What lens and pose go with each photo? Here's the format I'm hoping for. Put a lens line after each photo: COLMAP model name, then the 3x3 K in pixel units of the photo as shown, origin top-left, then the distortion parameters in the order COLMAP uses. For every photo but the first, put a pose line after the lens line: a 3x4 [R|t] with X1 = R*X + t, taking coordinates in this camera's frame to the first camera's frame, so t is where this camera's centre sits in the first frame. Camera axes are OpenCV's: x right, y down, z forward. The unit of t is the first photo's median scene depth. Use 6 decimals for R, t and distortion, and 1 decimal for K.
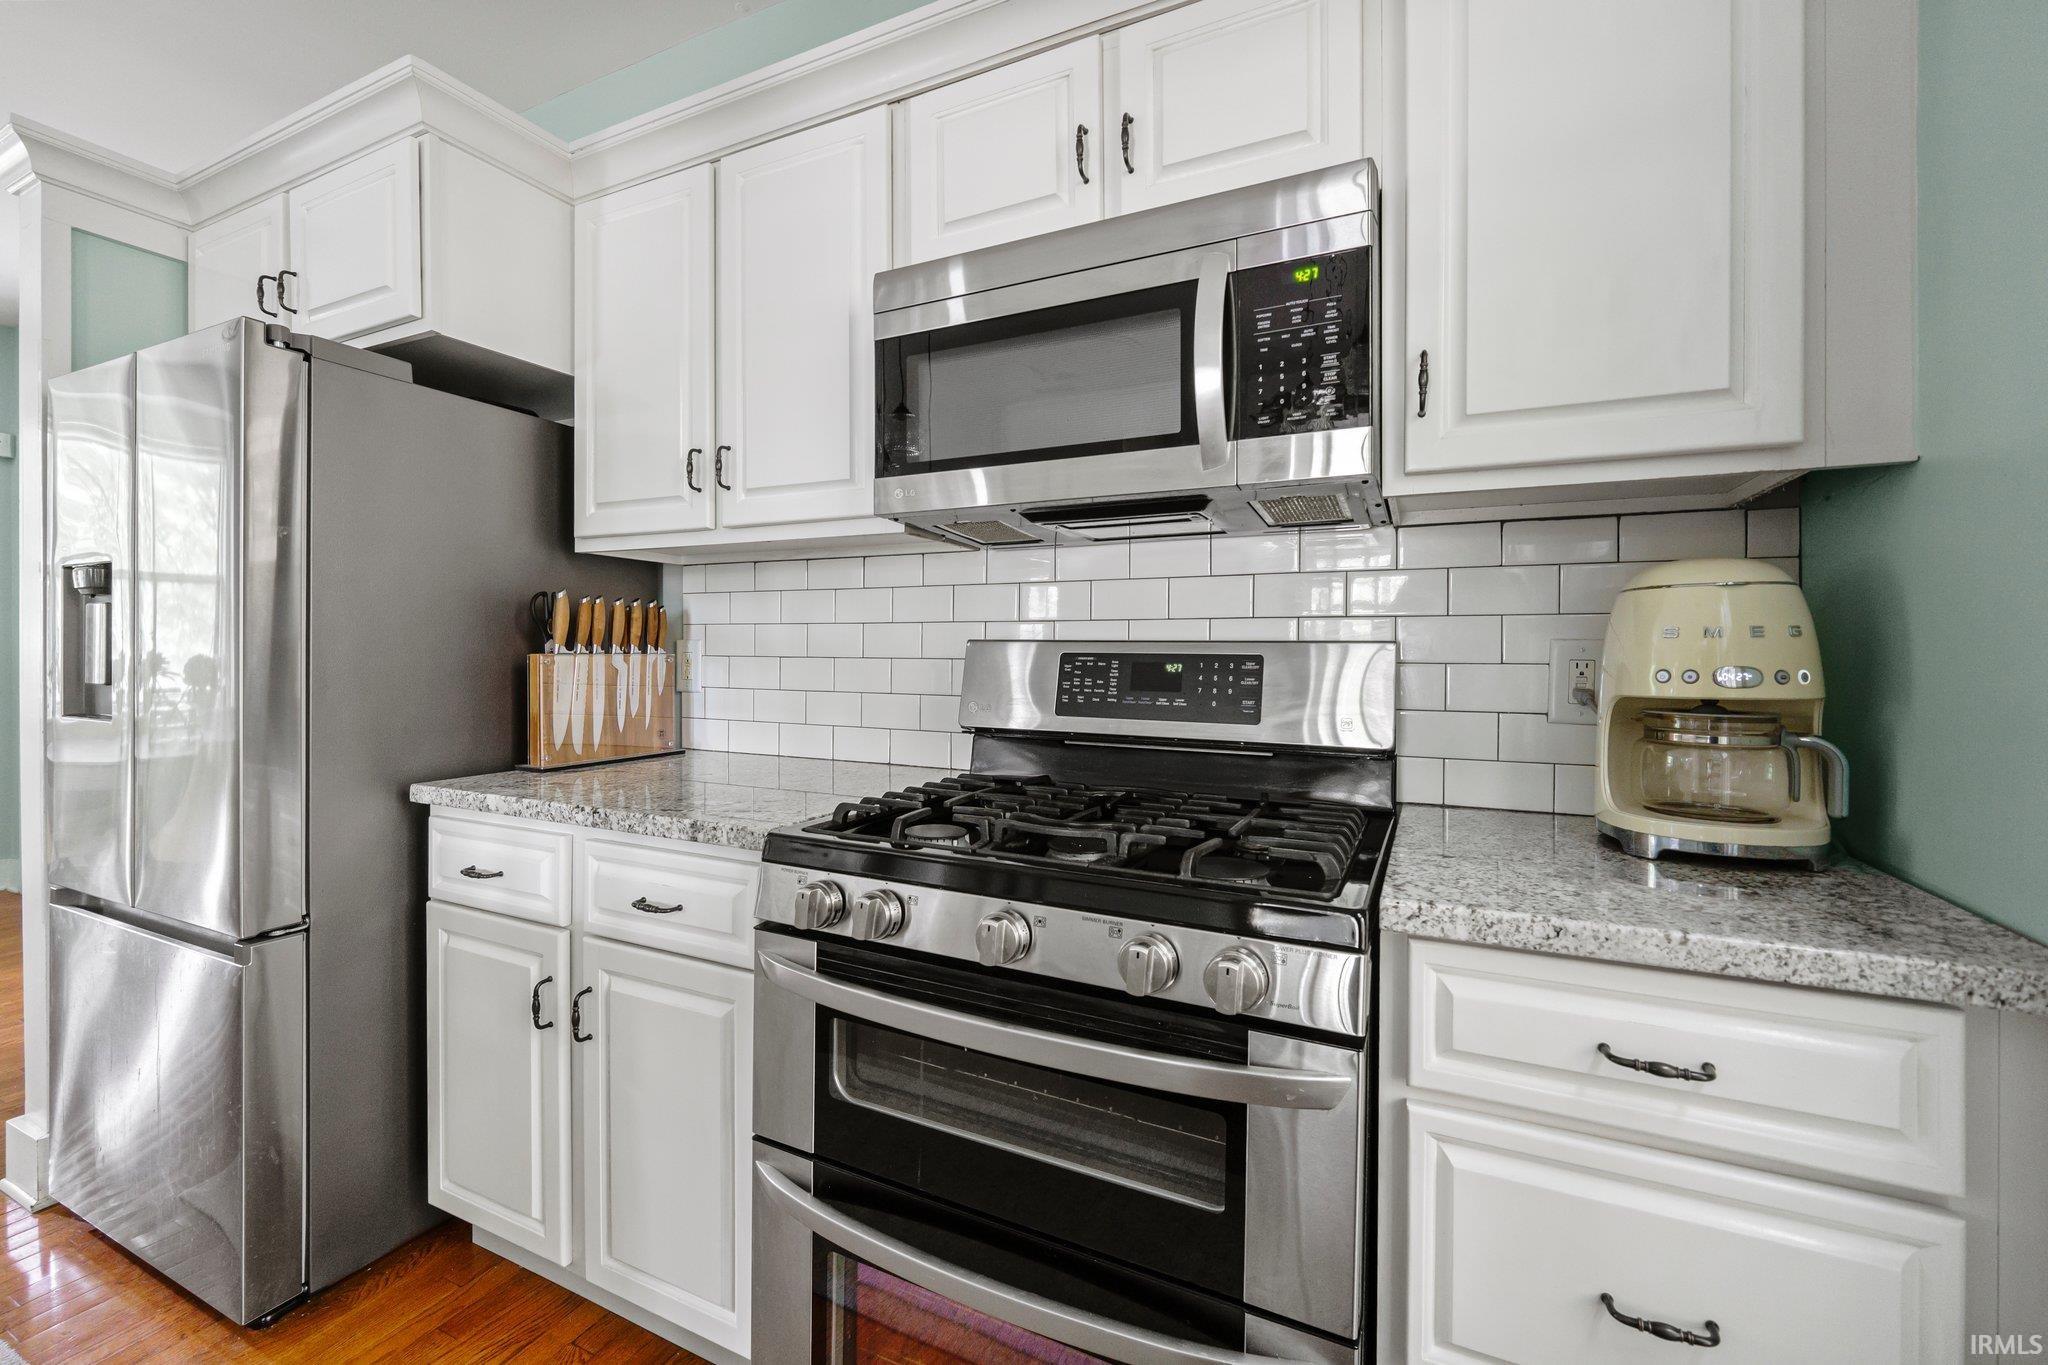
lens RADIAL K [[852.4, 0, 1032.5], [0, 852.4, 661.9], [0, 0, 1]] dist [-0.014456, -0.000051]
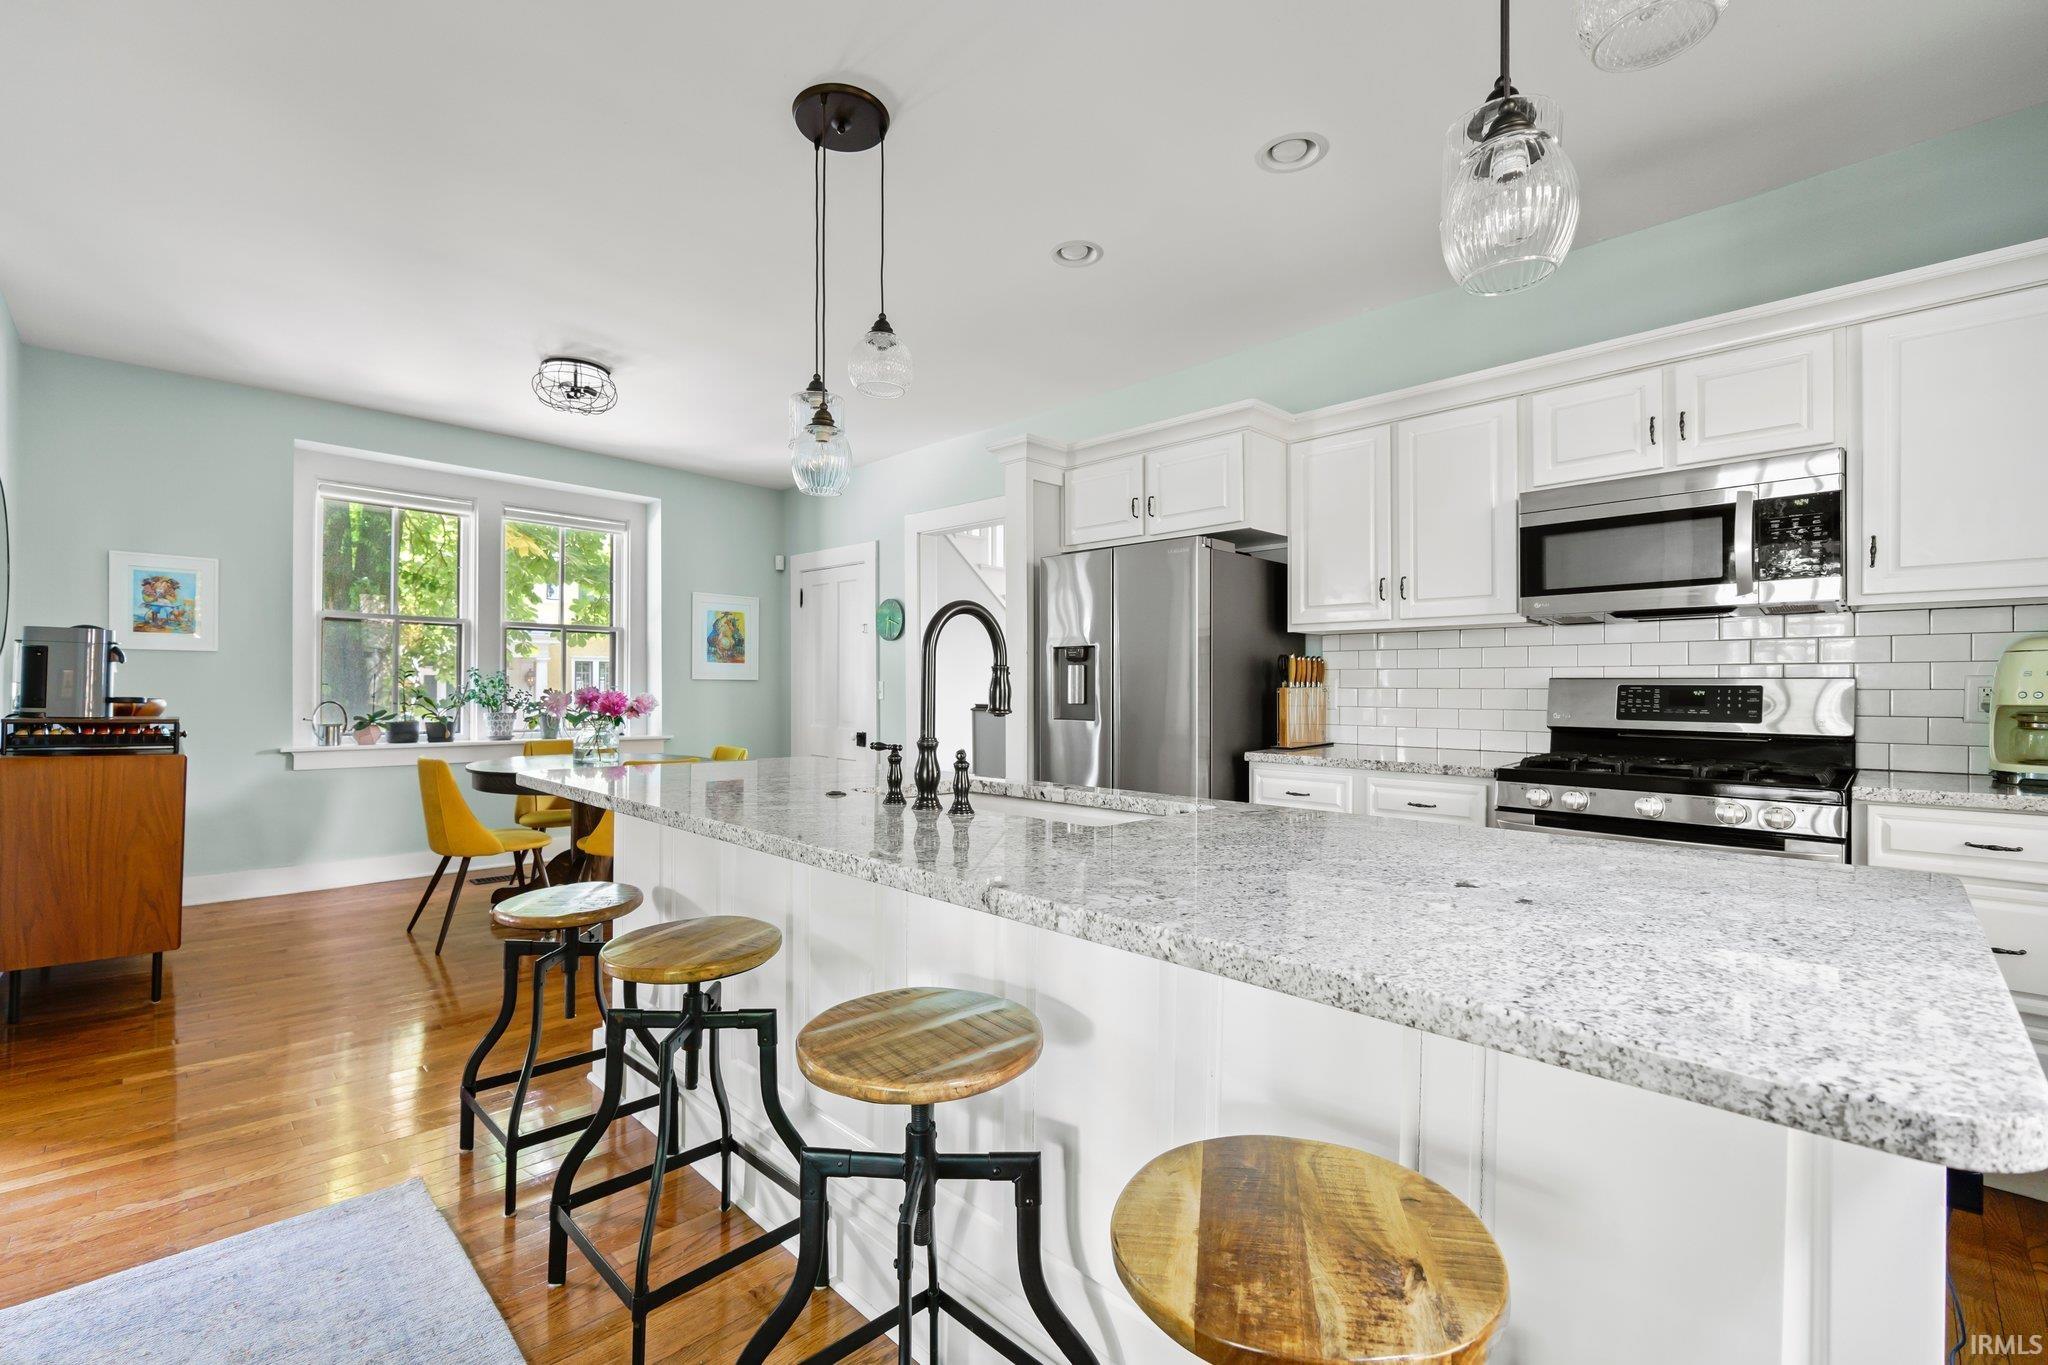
lens RADIAL K [[890.4, 0, 1015.4], [0, 890.4, 692.9], [0, 0, 1]] dist [0.002060, -0.000090]
pose [[0.943541, -0.005216, -0.331215, -0.617464], [0.004947, 0.999986, -0.001655, 0.002921], [0.331219, -0.000077, 0.943554, -1.356486]]
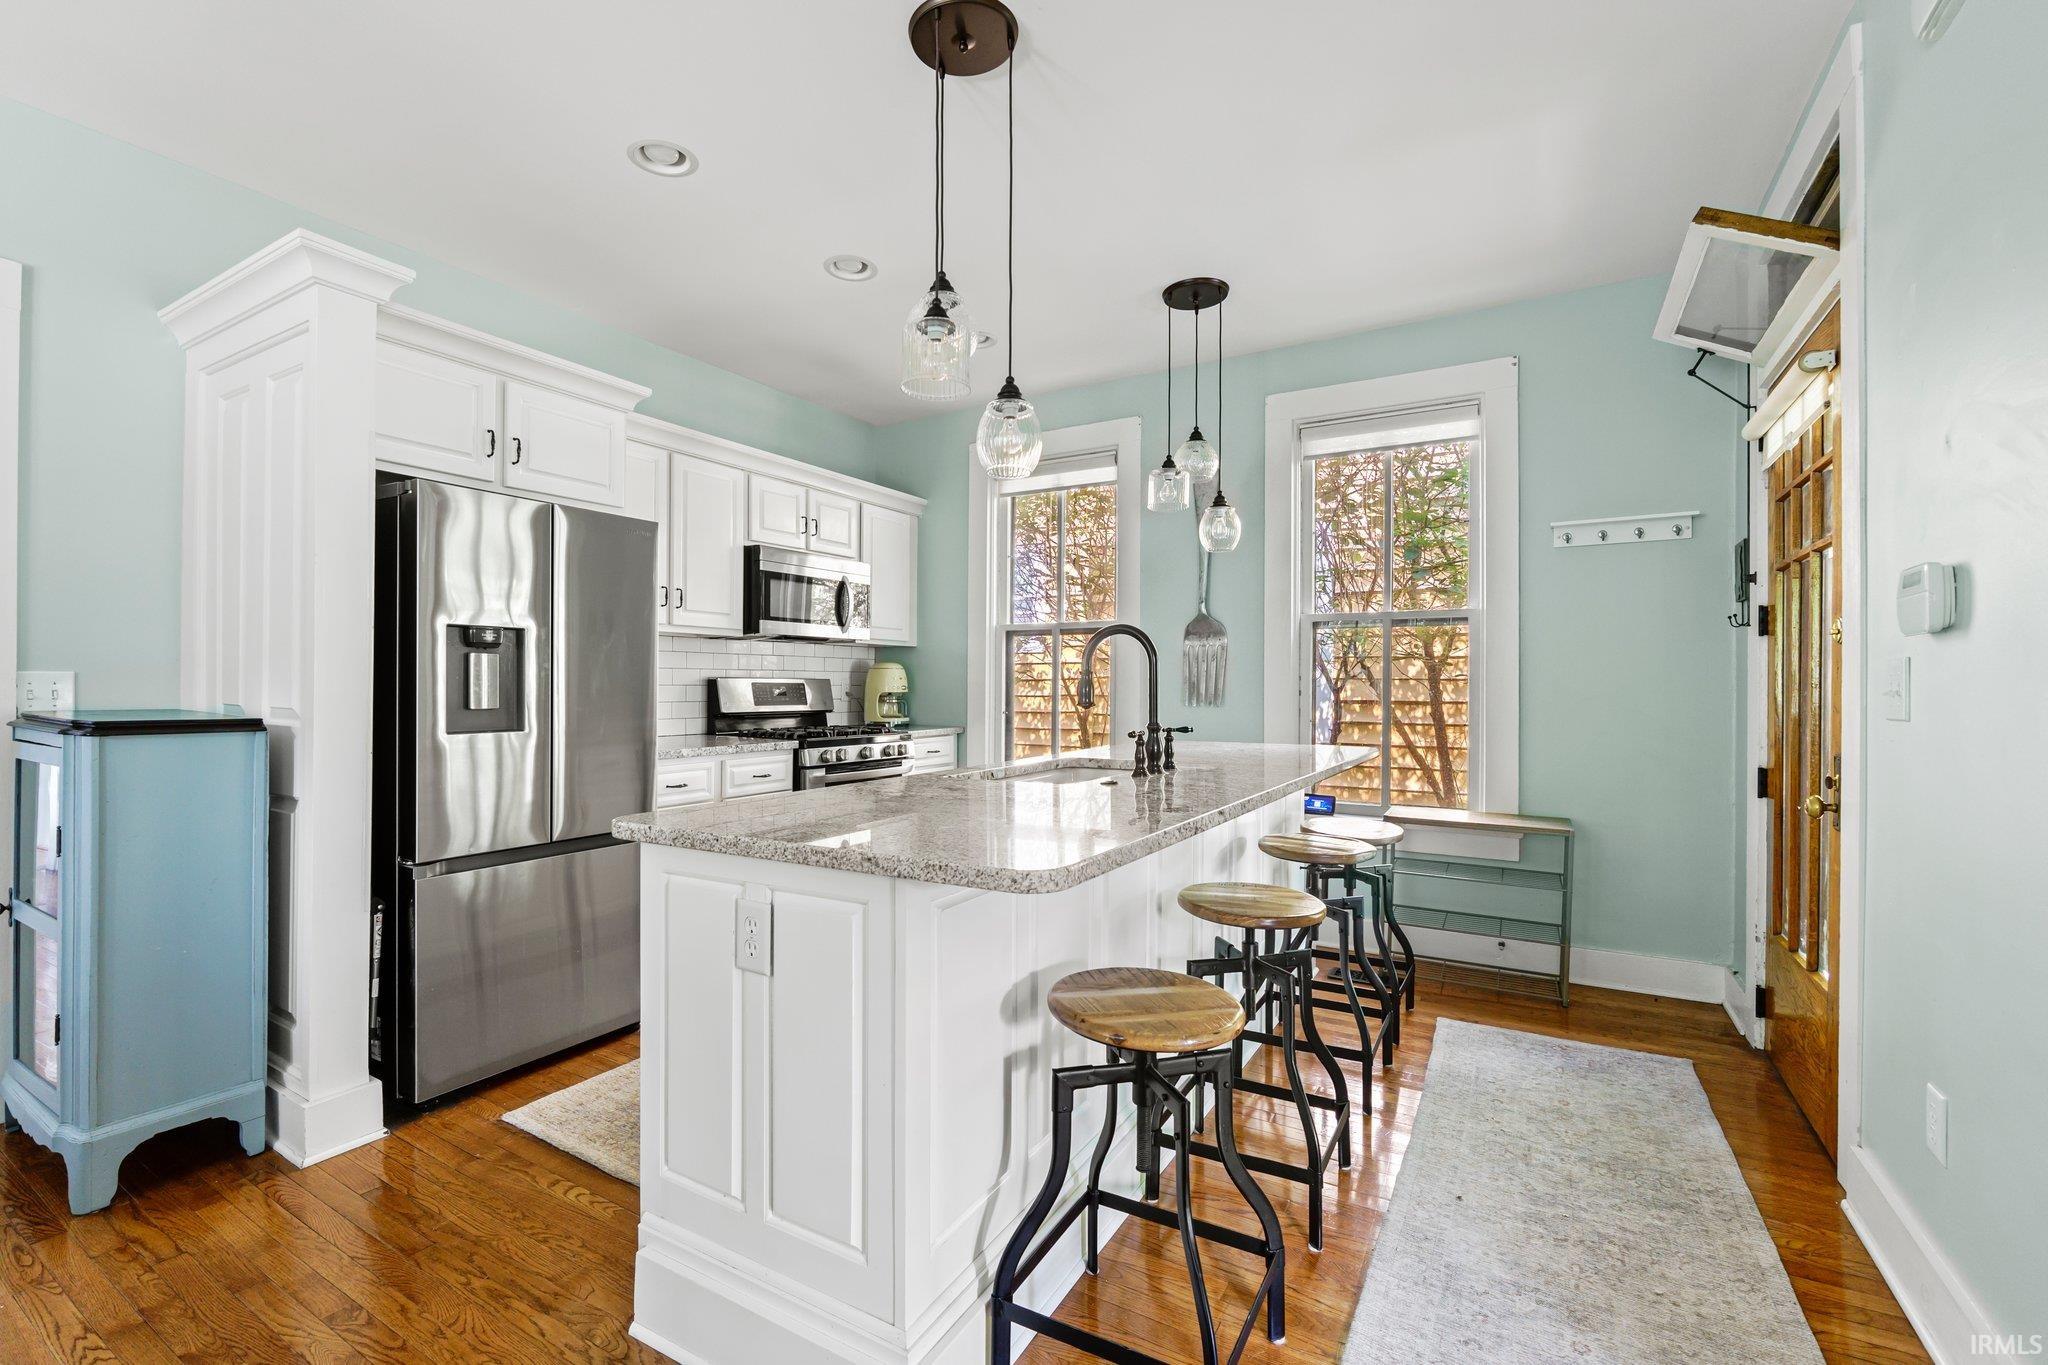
lens RADIAL K [[903.2, 0, 987.6], [0, 903.2, 680.0], [0, 0, 1]] dist [-0.001792, -0.000311]
pose [[0.103125, -0.004692, 0.994657, -3.060026], [0.006032, 0.999973, 0.004091, -0.029316], [-0.994650, 0.005578, 0.103151, -0.027310]]
